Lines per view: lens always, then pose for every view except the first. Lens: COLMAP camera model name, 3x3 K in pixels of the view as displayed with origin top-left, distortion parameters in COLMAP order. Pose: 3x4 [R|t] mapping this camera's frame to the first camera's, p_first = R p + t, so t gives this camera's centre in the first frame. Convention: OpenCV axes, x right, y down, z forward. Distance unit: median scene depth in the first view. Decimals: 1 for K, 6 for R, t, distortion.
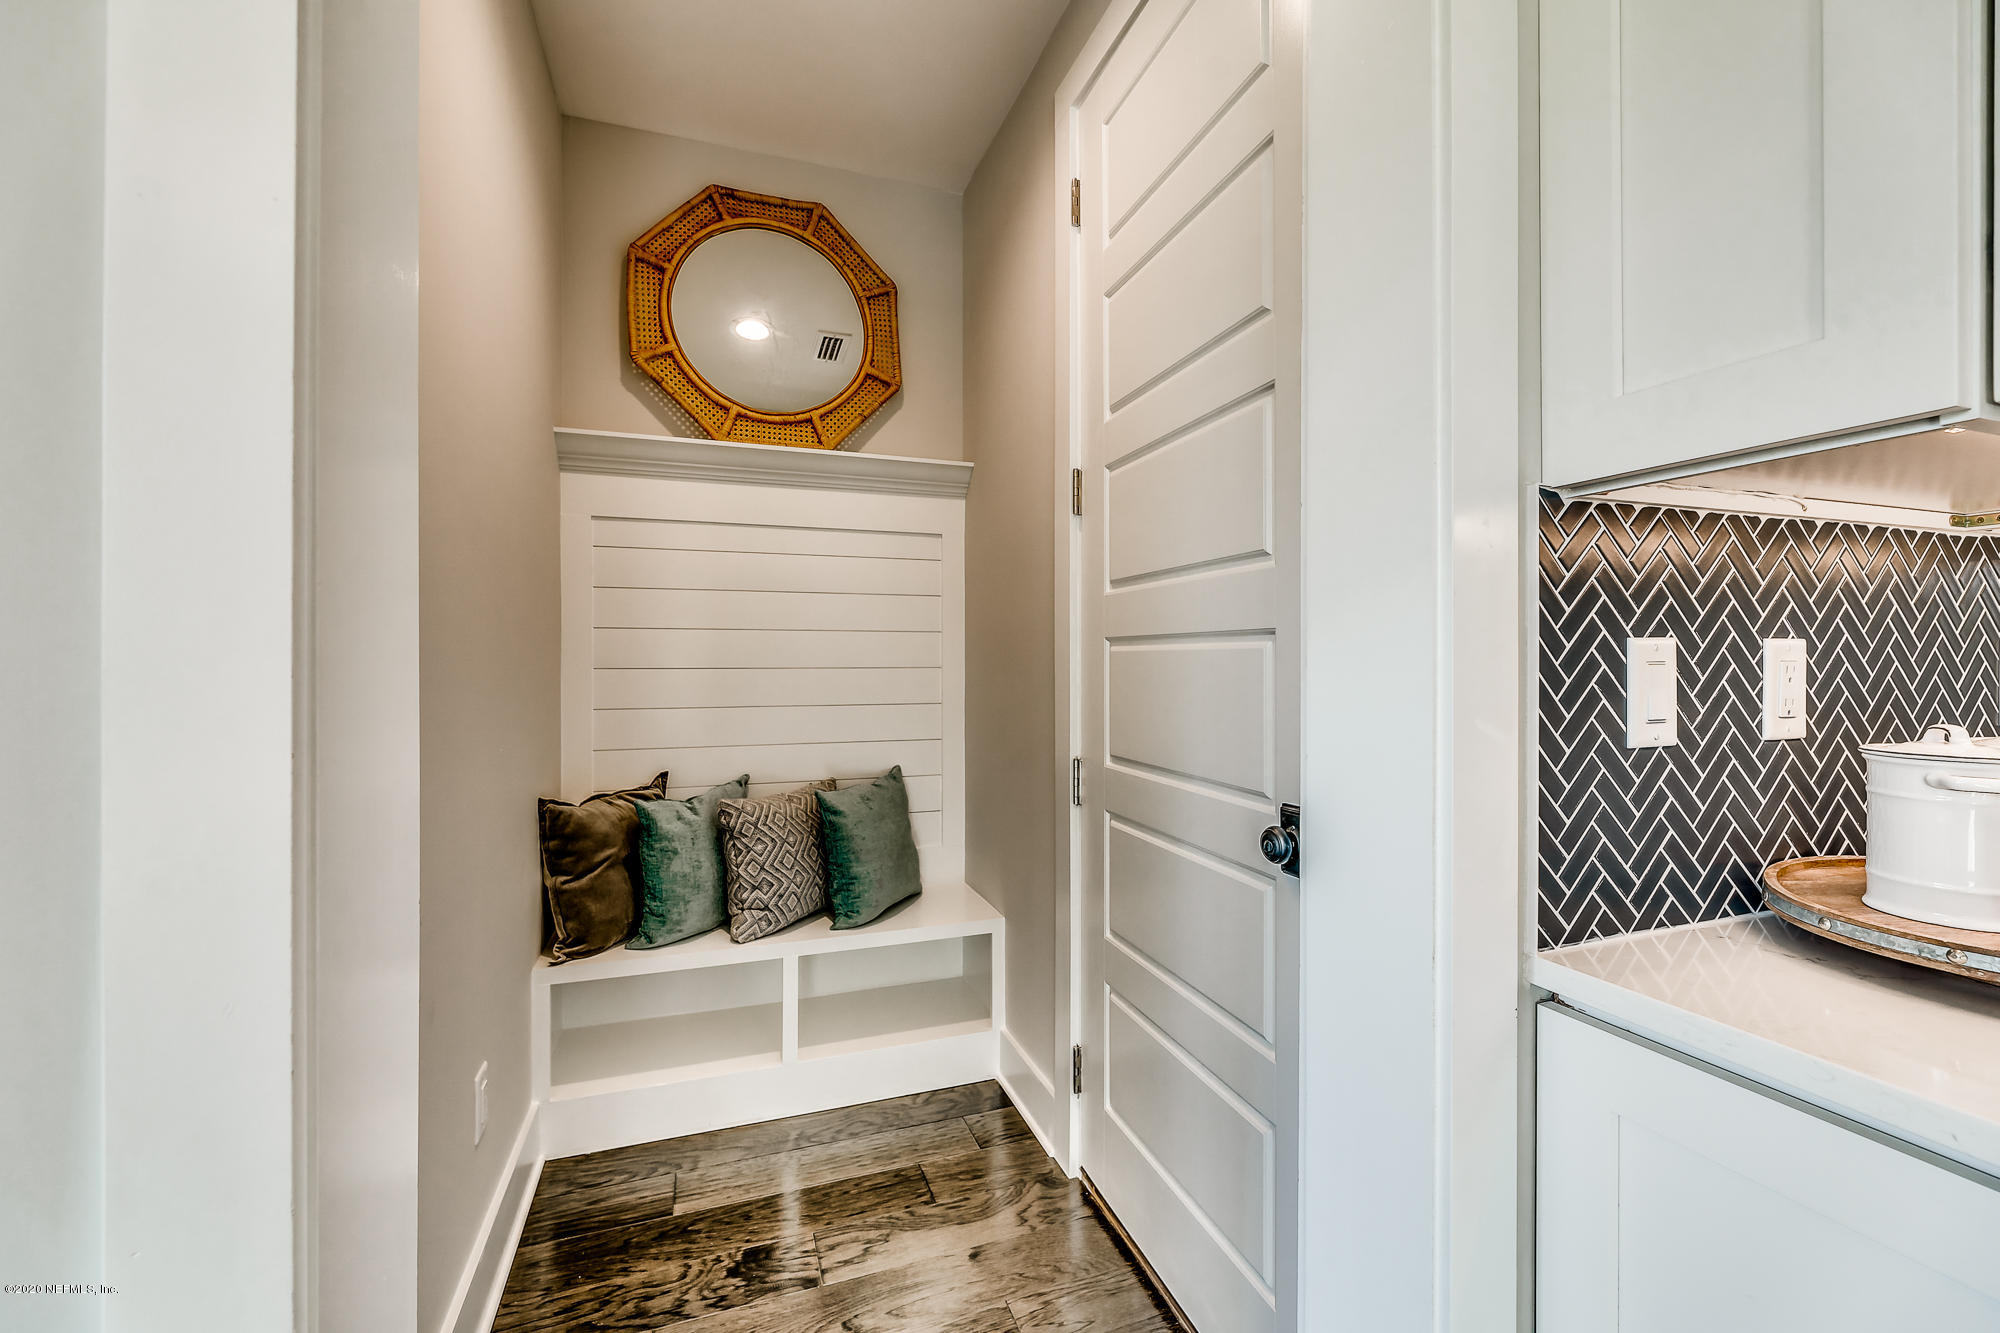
lens RADIAL K [[815.0, 0, 997.6], [0, 815.0, 660.1], [0, 0, 1]] dist [-0.001121, 0.000491]
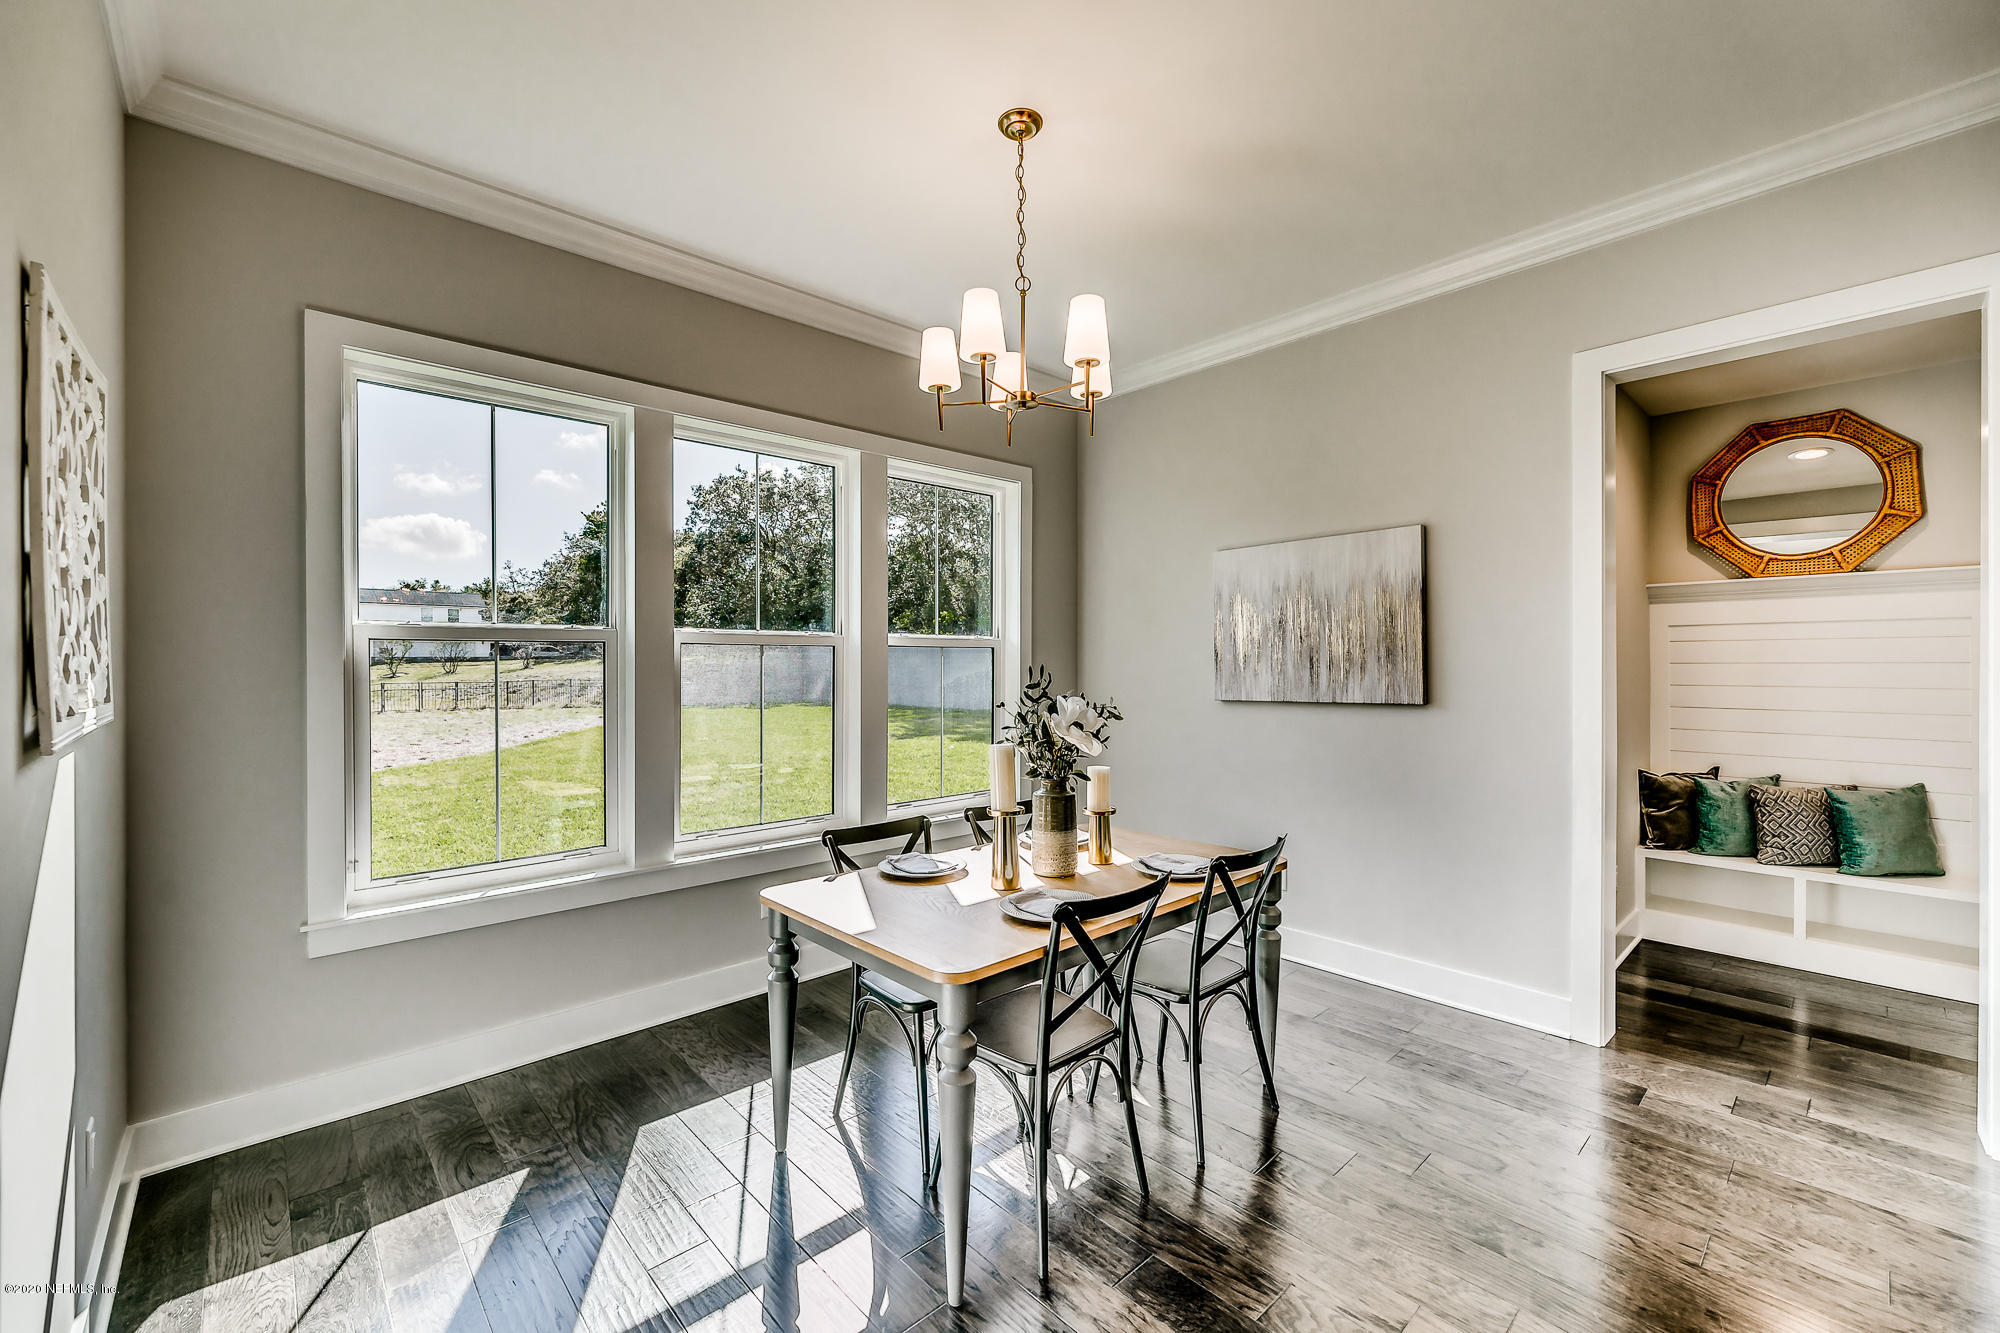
lens RADIAL K [[815.0, 0, 991.2], [0, 815.0, 663.6], [0, 0, 1]] dist [-0.001121, 0.000491]
pose [[0.395556, 0.002577, -0.918438, 0.620802], [0.001715, 0.999992, 0.003545, -0.099387], [0.918440, -0.002977, 0.395549, -1.200522]]
